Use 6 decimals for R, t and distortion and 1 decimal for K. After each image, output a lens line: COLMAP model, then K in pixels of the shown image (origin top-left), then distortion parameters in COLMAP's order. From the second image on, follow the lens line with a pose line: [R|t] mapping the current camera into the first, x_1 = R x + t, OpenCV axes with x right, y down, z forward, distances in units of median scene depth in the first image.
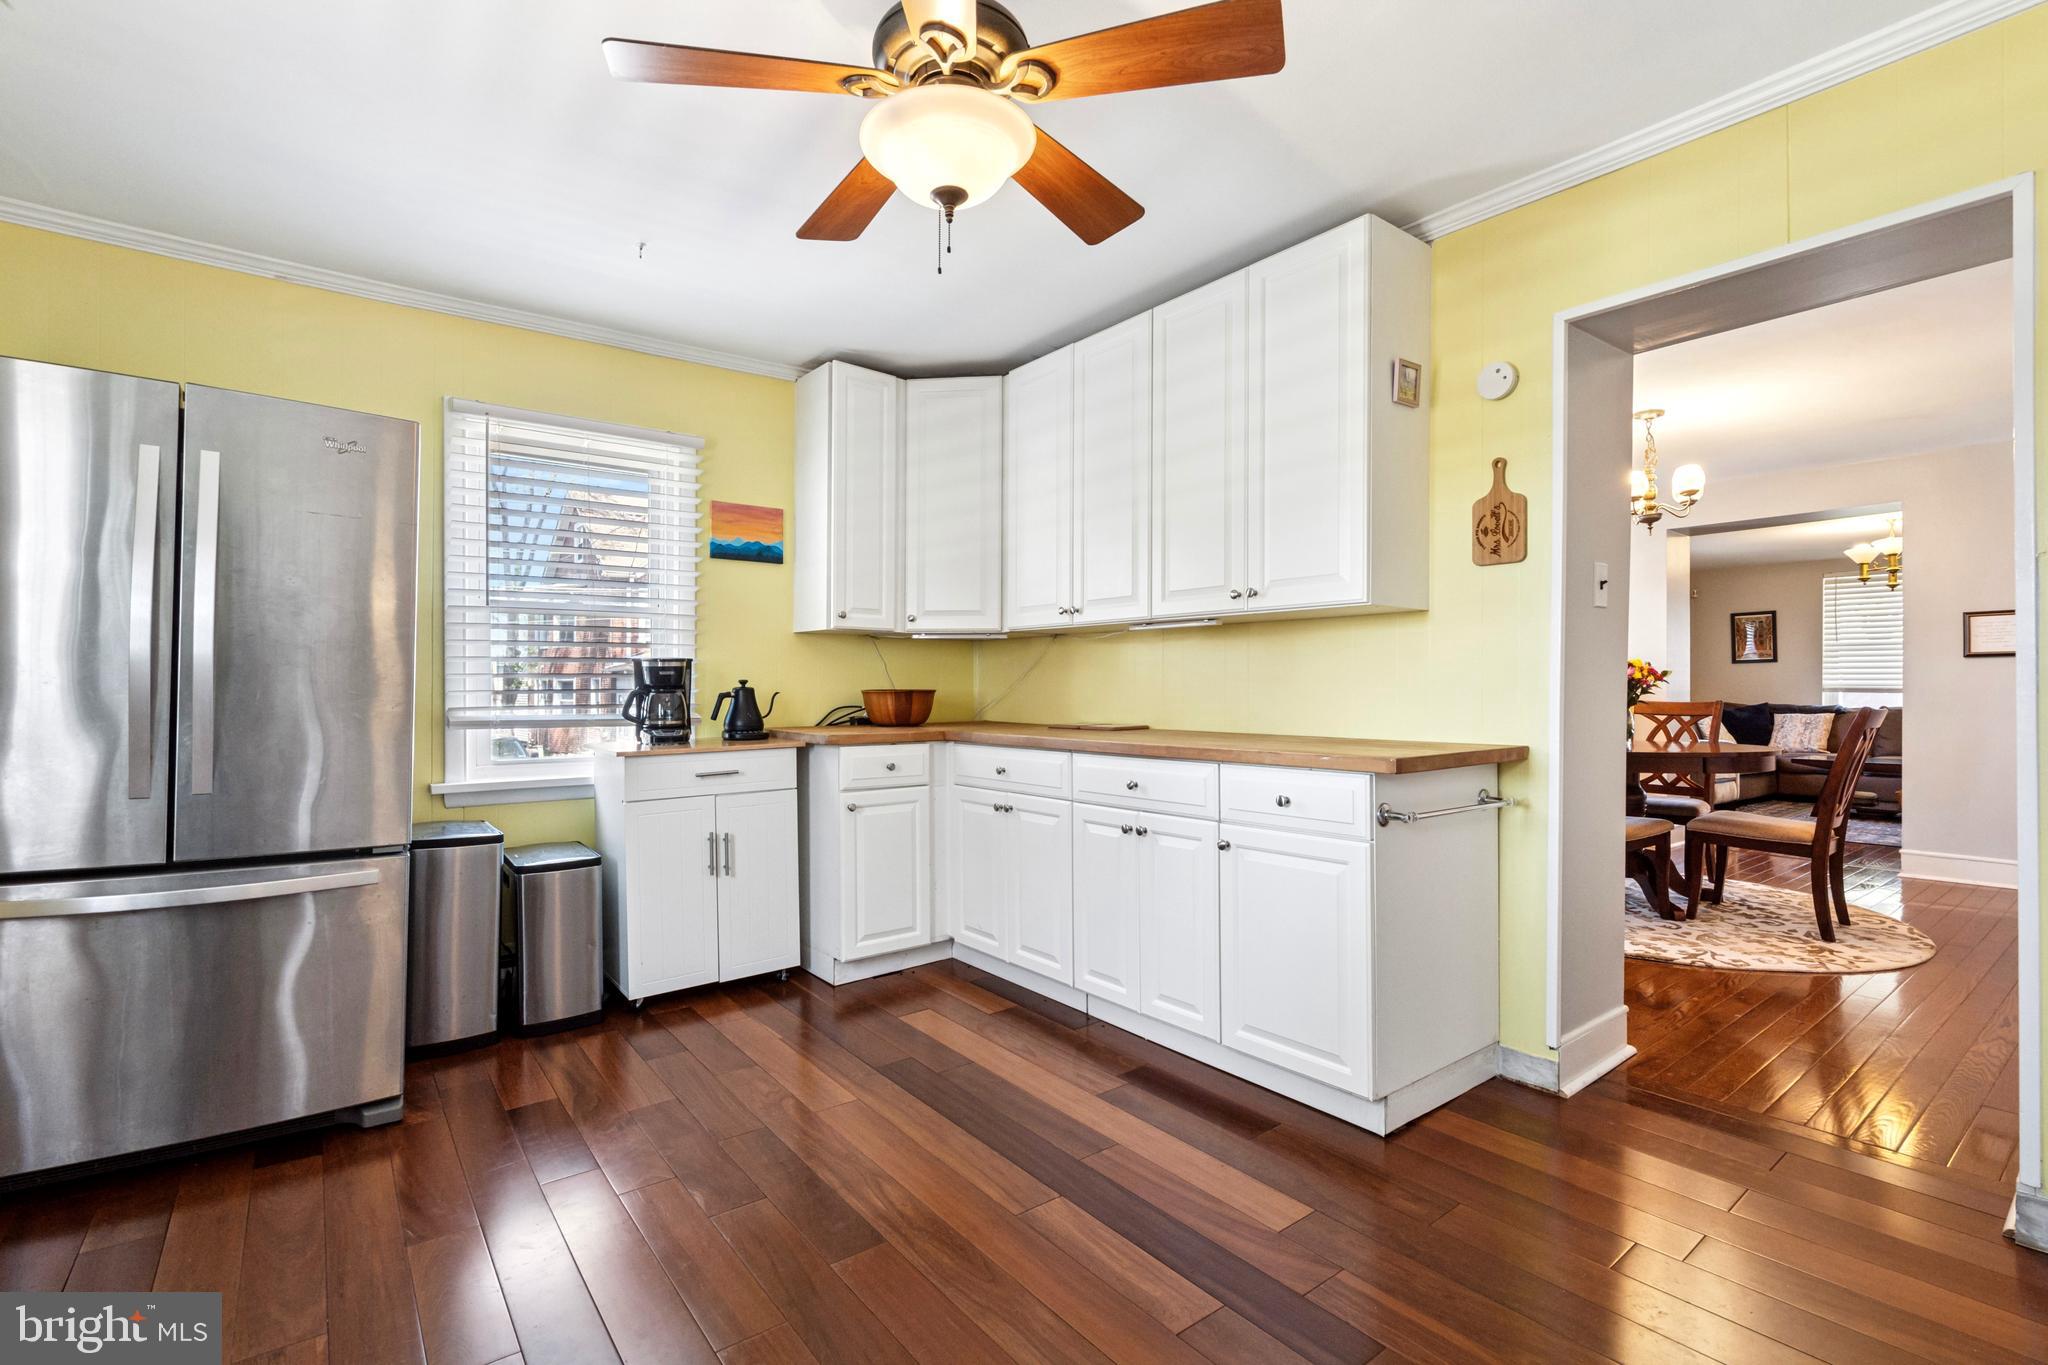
lens RADIAL K [[939.7, 0, 1014.3], [0, 939.7, 687.0], [0, 0, 1]] dist [0.000758, 0.000747]
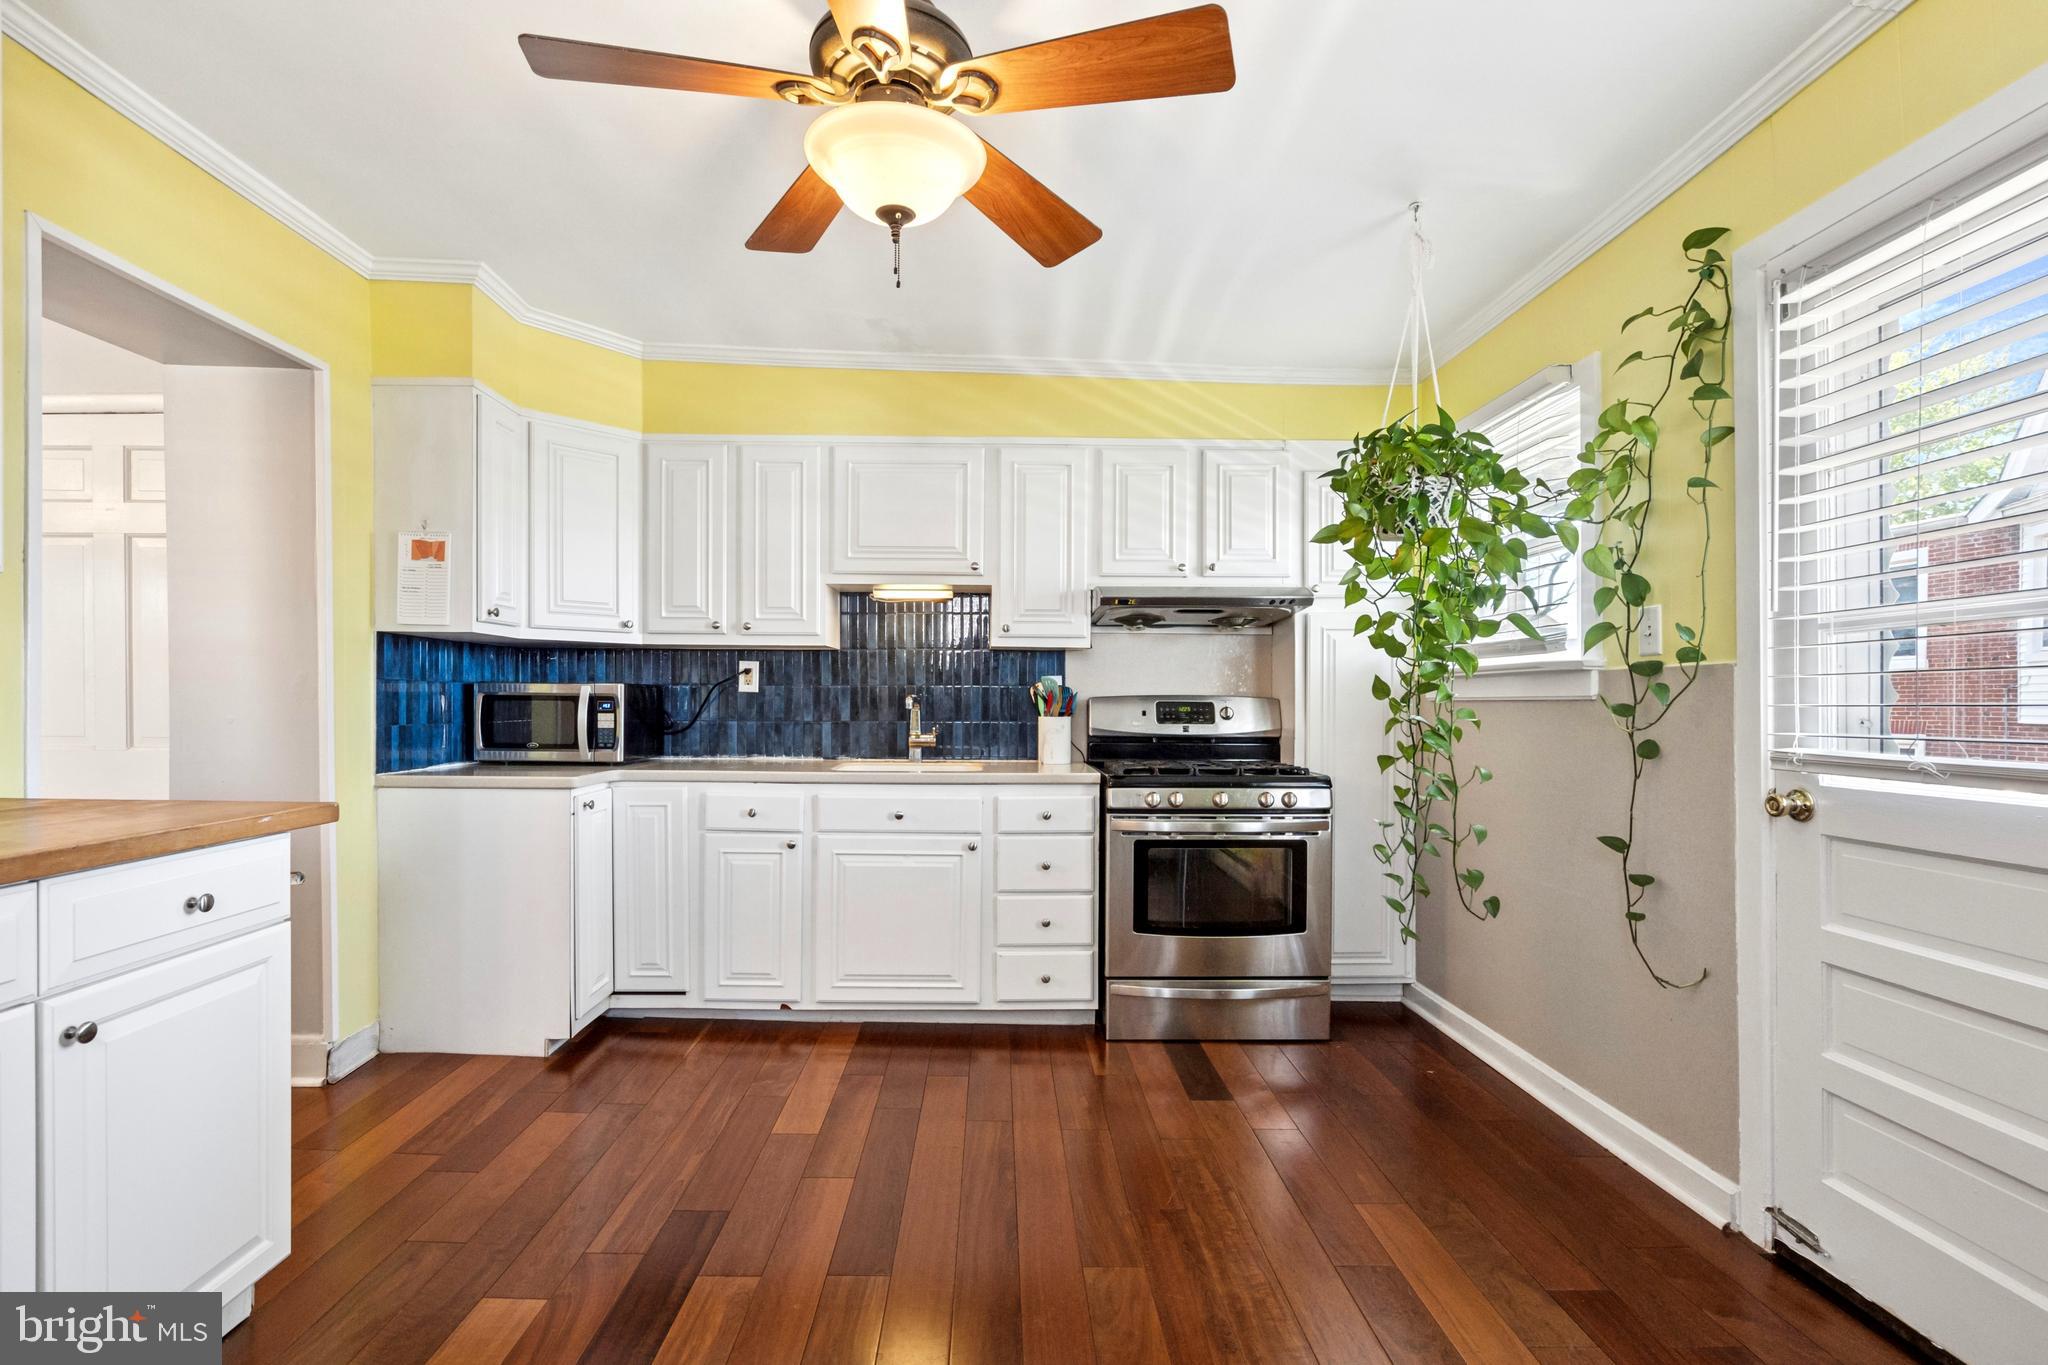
lens RADIAL K [[947.6, 0, 1022.1], [0, 947.6, 709.3], [0, 0, 1]] dist [0.000178, 0.000156]
pose [[-0.806223, -0.012496, 0.591480, -0.350128], [-0.008740, 0.999919, 0.009212, -0.011931], [-0.591547, 0.002257, -0.806267, 0.793282]]
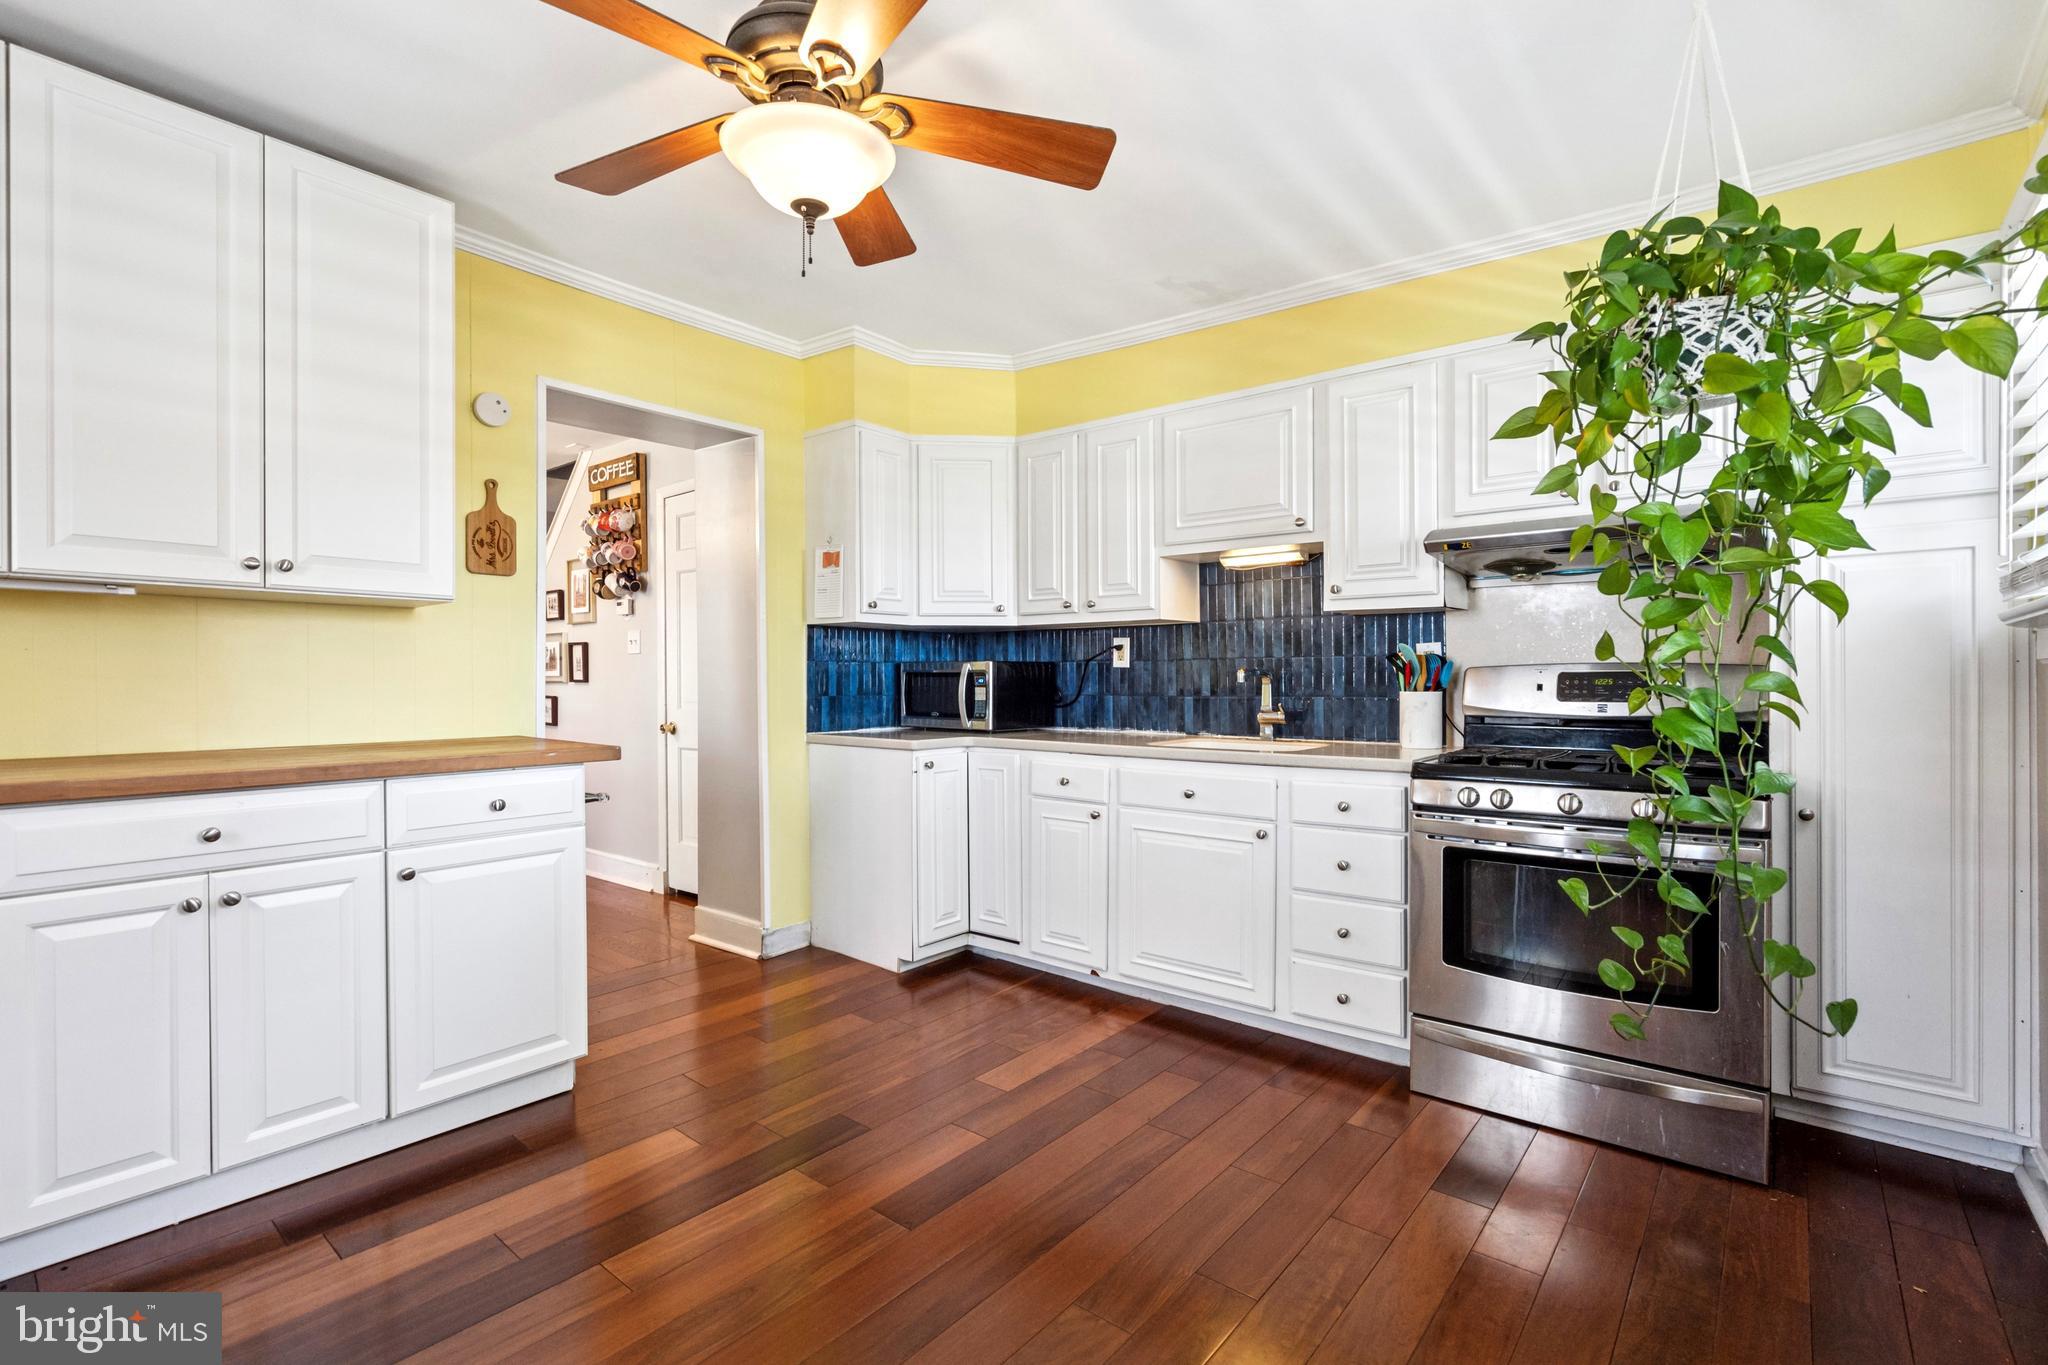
lens RADIAL K [[939.7, 0, 1014.3], [0, 939.7, 687.0], [0, 0, 1]] dist [0.000758, 0.000747]
pose [[-0.236728, -0.010174, 0.971523, -0.517532], [-0.001434, 0.999948, 0.010122, -0.006723], [-0.971575, 0.001003, -0.236730, 0.476761]]
